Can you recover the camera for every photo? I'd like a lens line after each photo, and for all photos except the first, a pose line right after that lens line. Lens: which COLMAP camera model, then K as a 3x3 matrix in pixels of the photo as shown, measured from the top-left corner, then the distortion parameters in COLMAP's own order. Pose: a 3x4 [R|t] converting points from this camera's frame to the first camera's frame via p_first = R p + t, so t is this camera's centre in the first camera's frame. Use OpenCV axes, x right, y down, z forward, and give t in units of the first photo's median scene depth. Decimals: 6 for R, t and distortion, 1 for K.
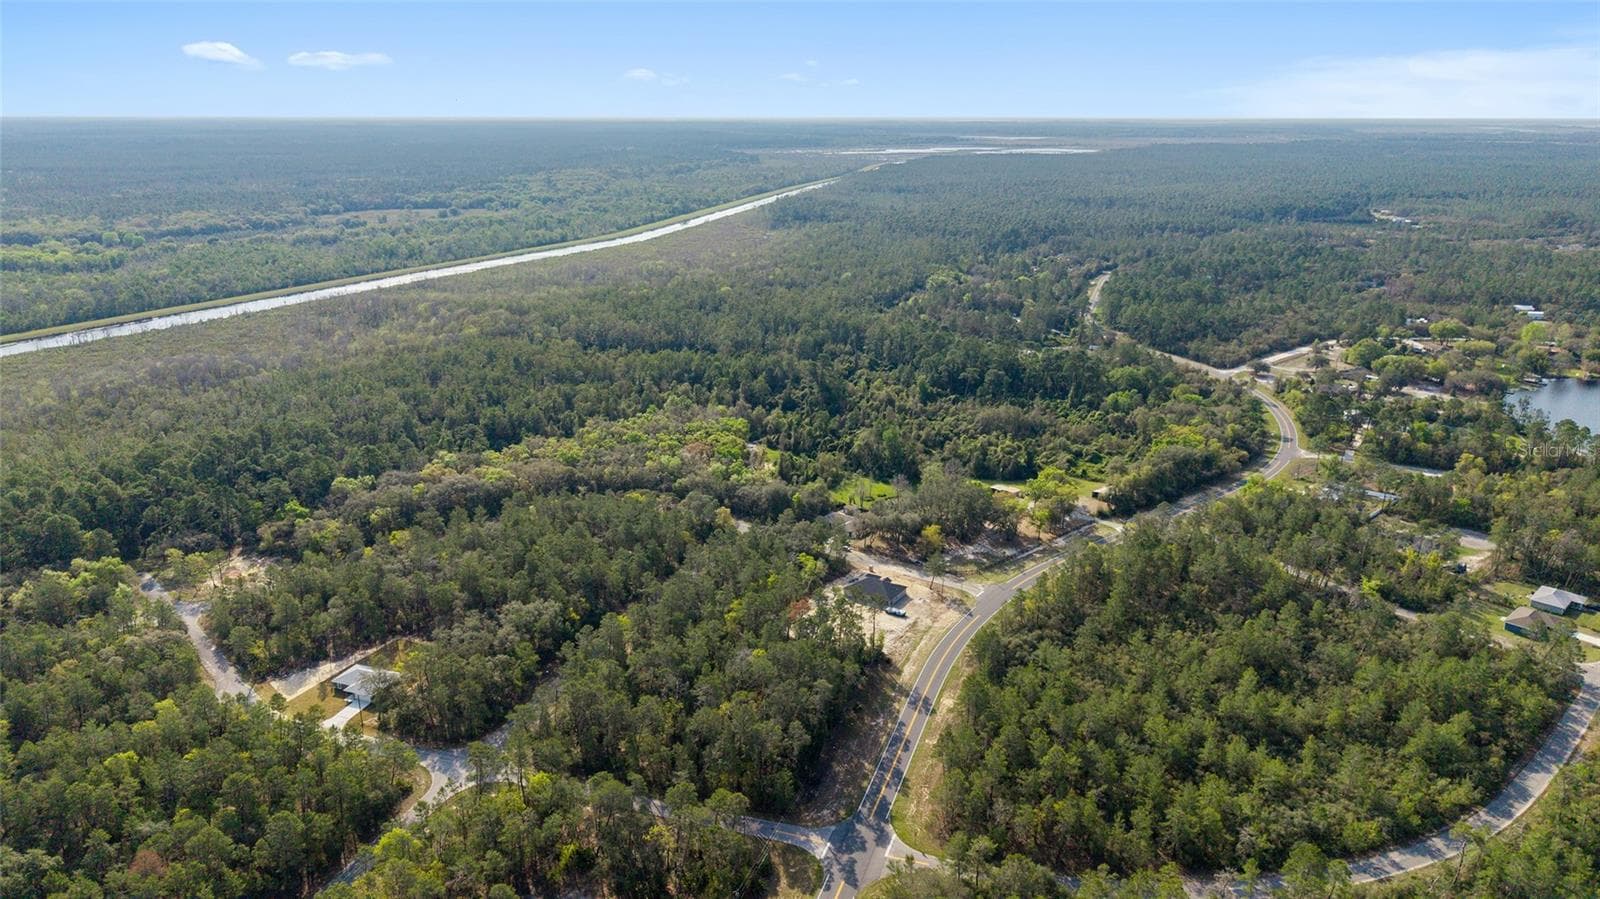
lens RADIAL K [[1117.6, 0, 800.0], [0, 1117.6, 449.5], [0, 0, 1]] dist [0.003378, -0.000244]
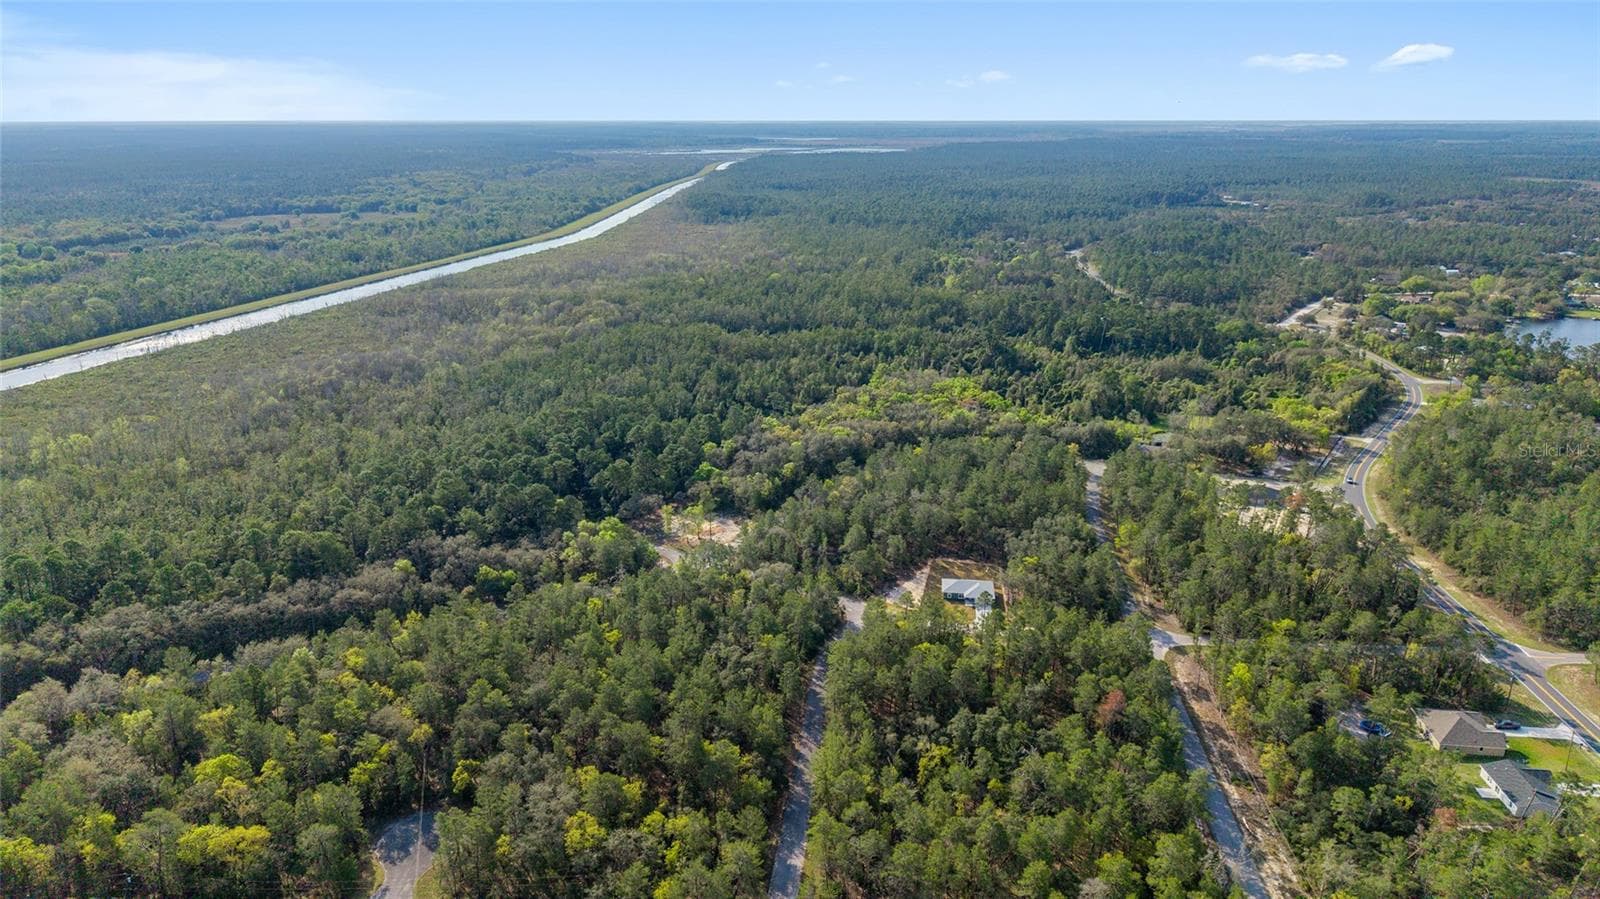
lens RADIAL K [[1069.5, 0, 800.0], [0, 1069.5, 449.5], [0, 0, 1]] dist [0.018181, -0.004094]
pose [[0.976940, -0.066538, 0.202880, -0.150137], [0.064684, 0.997781, 0.015762, 0.005234], [-0.203478, -0.002275, 0.979077, -0.012458]]
